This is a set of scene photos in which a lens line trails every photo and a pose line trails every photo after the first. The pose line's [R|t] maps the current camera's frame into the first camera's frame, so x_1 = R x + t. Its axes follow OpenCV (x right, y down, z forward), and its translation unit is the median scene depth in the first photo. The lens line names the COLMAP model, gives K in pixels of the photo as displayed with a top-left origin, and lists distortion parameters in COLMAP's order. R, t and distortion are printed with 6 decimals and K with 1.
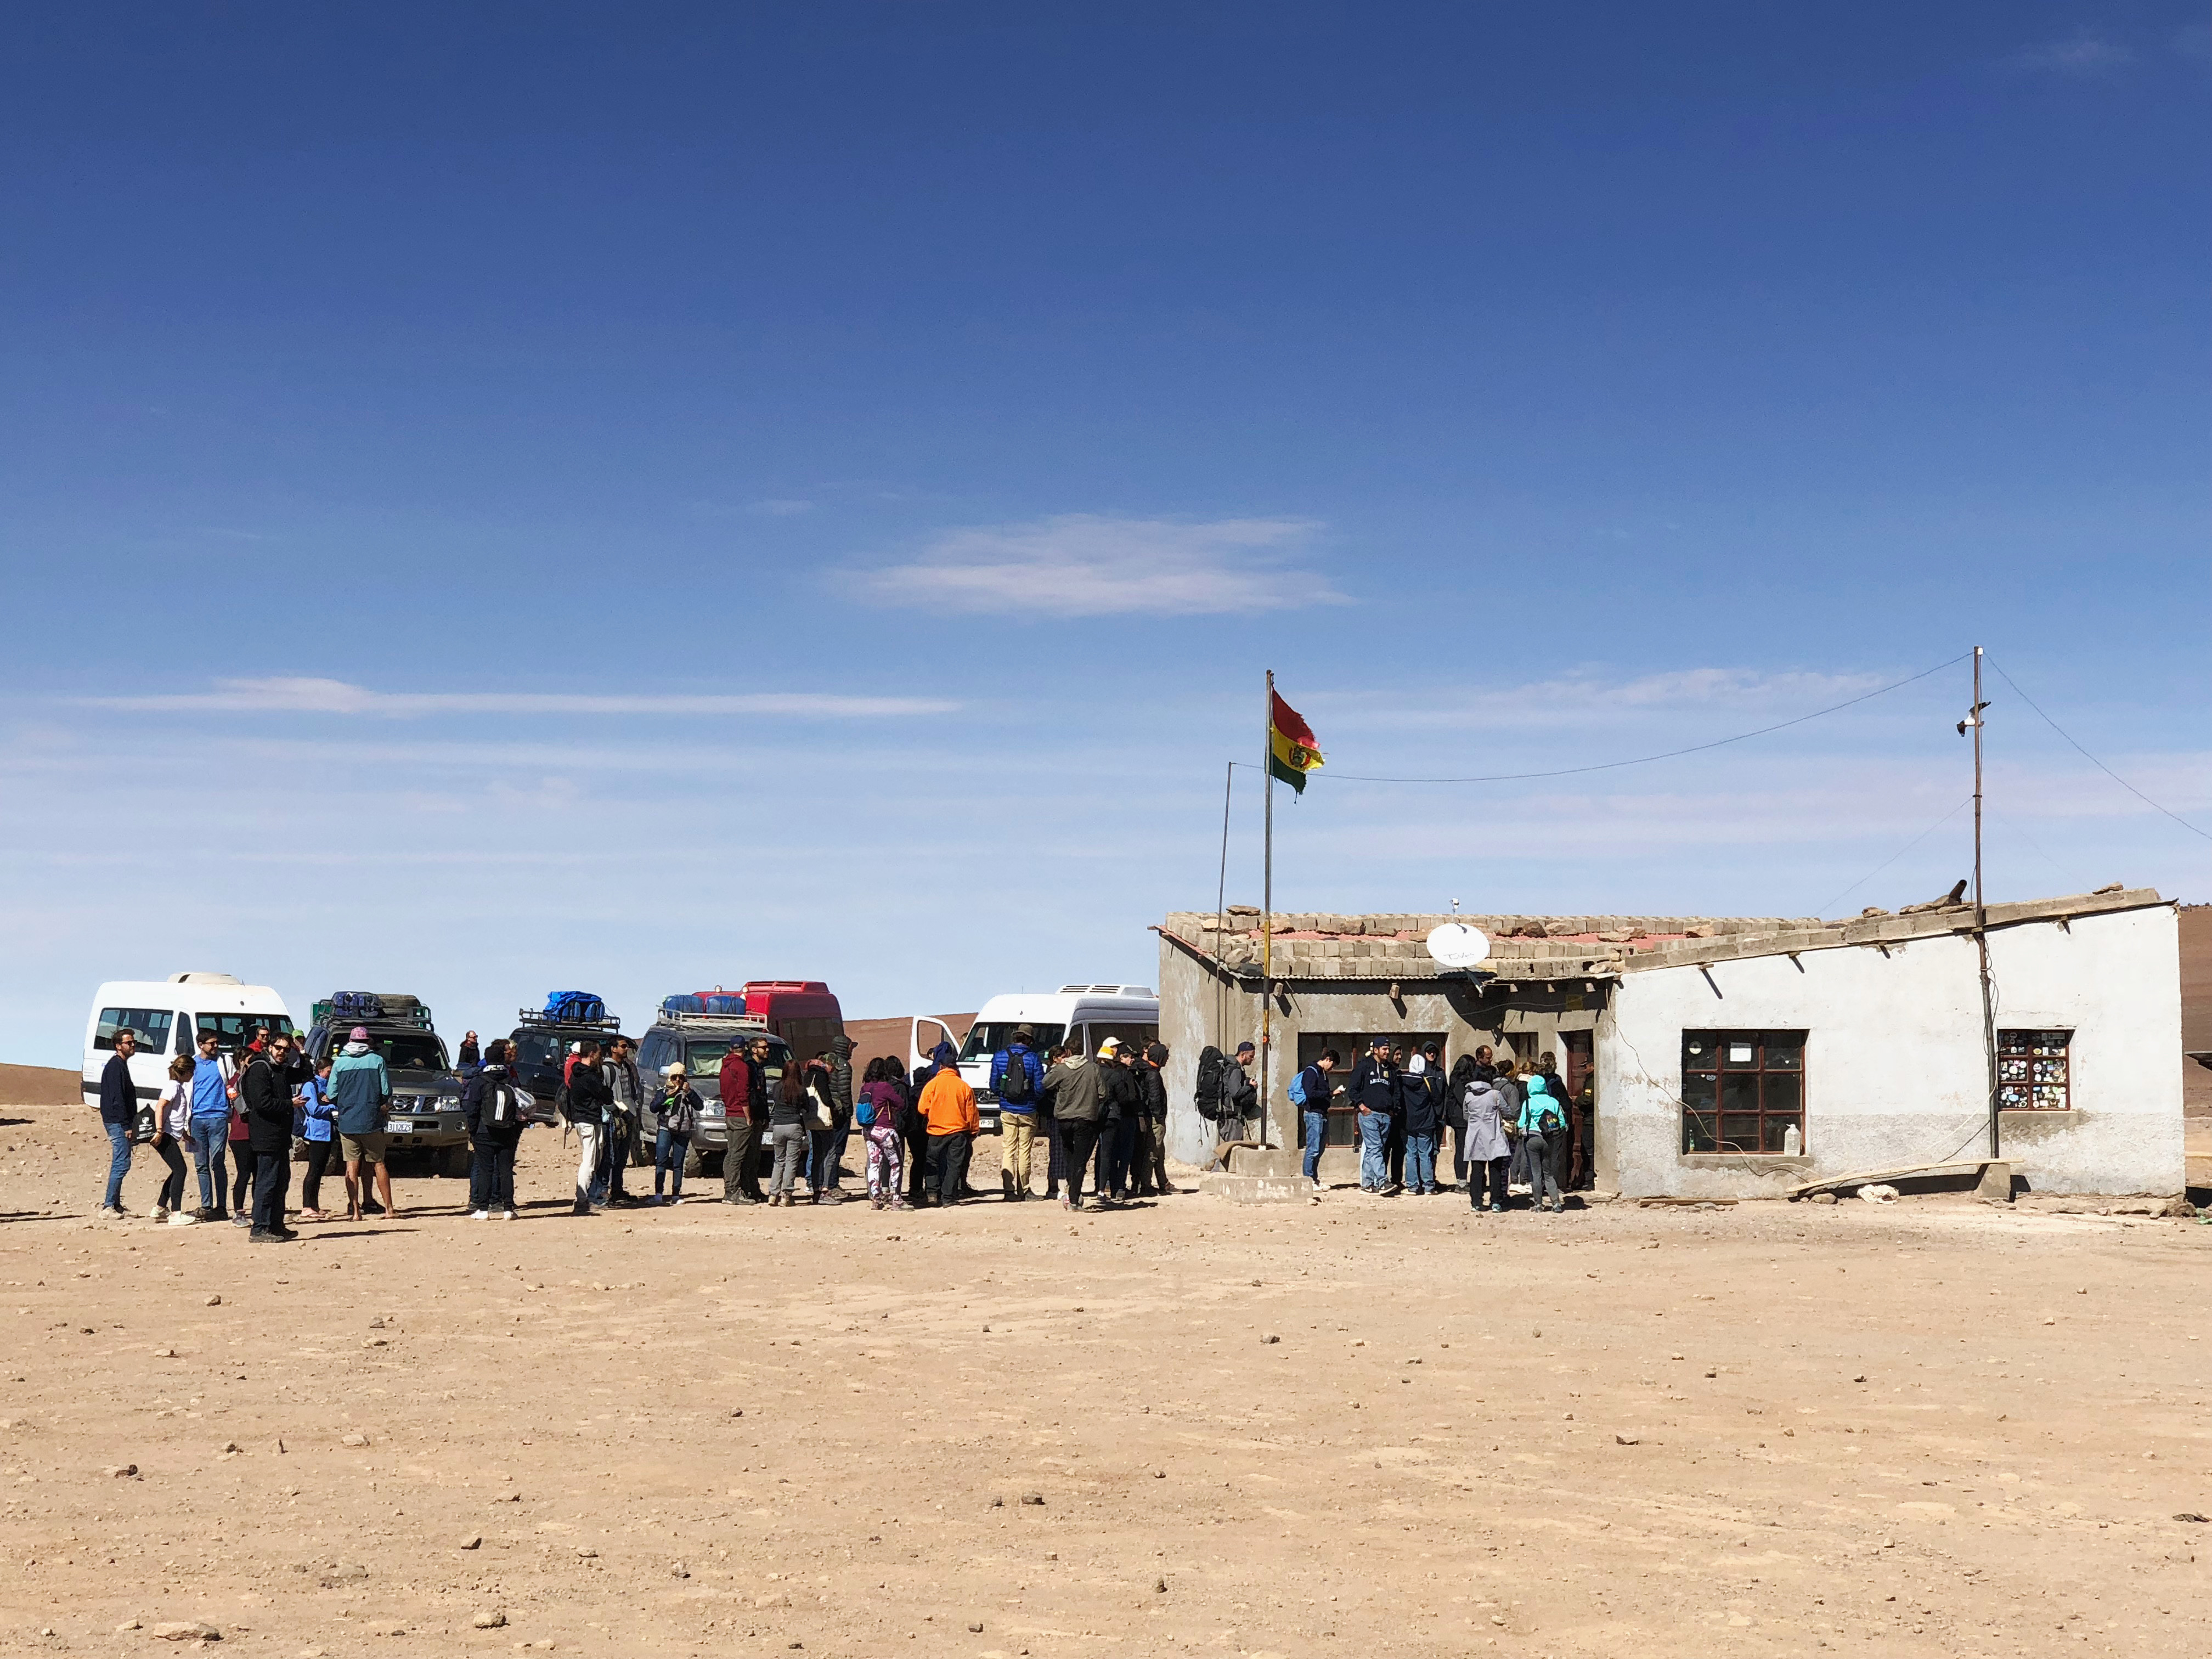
lens RADIAL K [[3934.1, 0, 1105.9], [0, 3934.1, 829.3], [0, 0, 1]] dist [-0.013179, 0.000000]
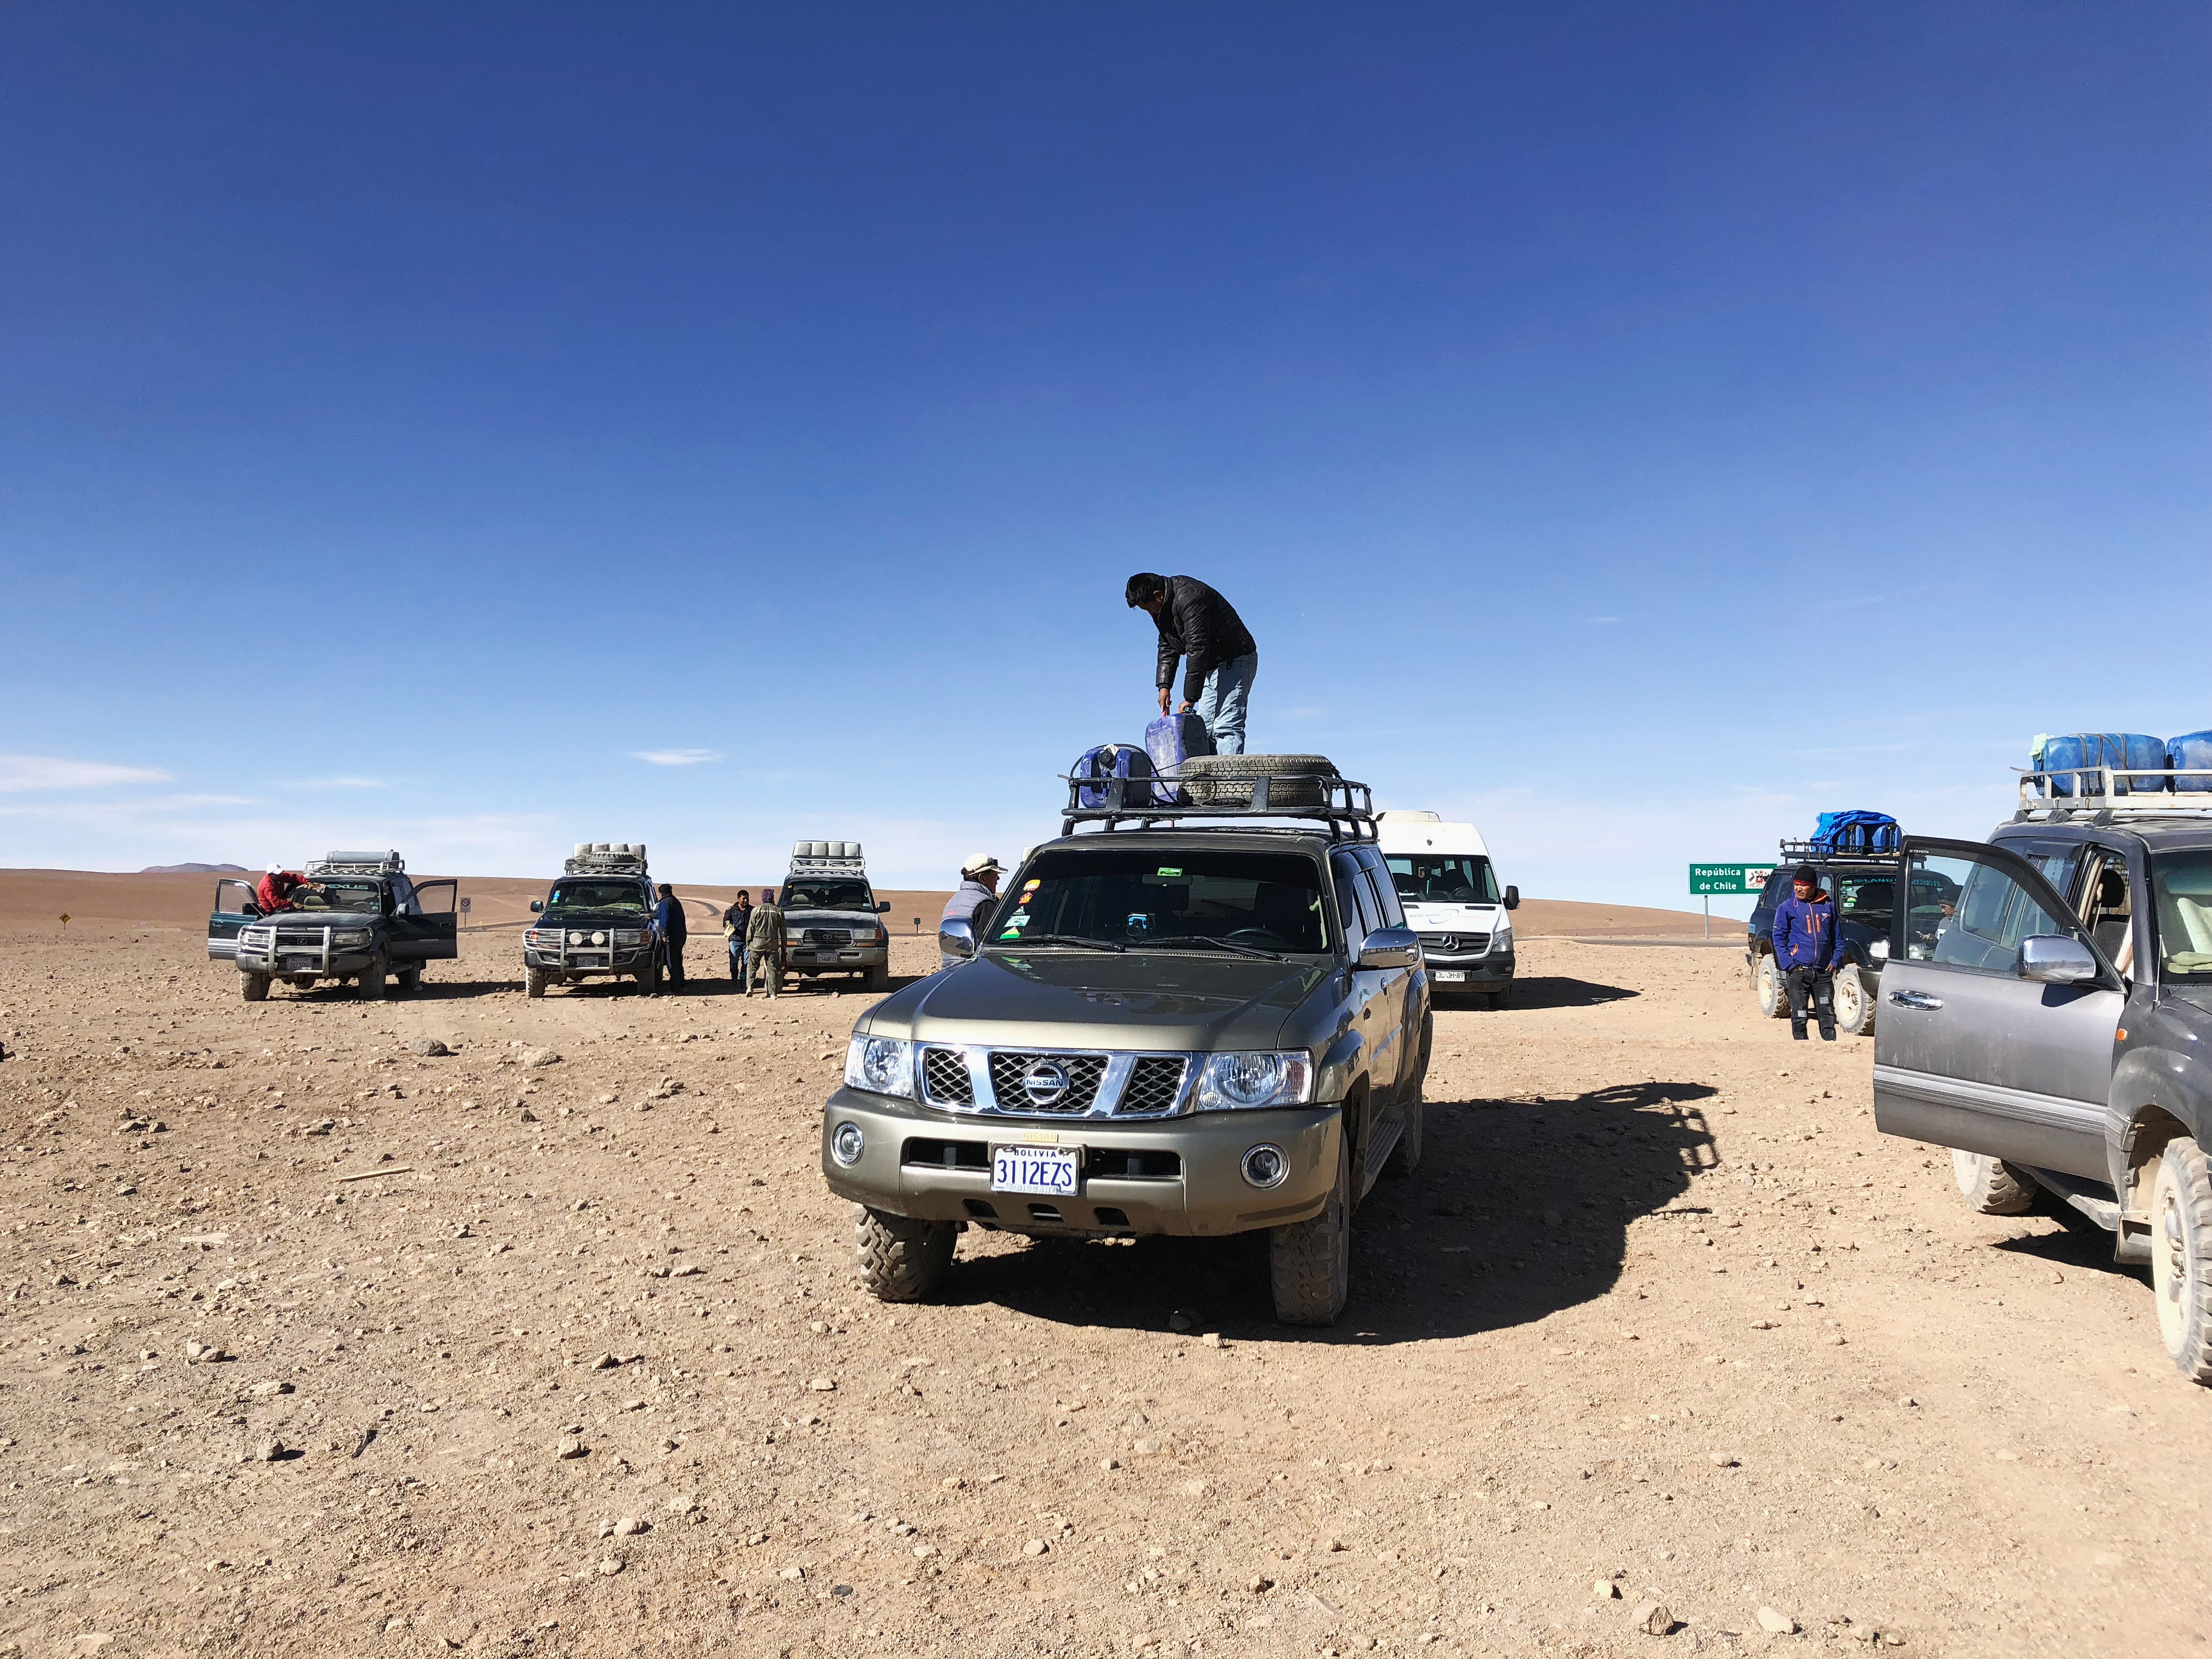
lens RADIAL K [[1797.4, 0, 1104.3], [0, 1797.4, 829.6], [0, 0, 1]] dist [0.002879, 0.000924]
pose [[0.847583, -0.028325, -0.529906, -0.079289], [0.037691, 0.999266, 0.006873, 0.037580], [0.529323, -0.025798, 0.848028, 0.661516]]
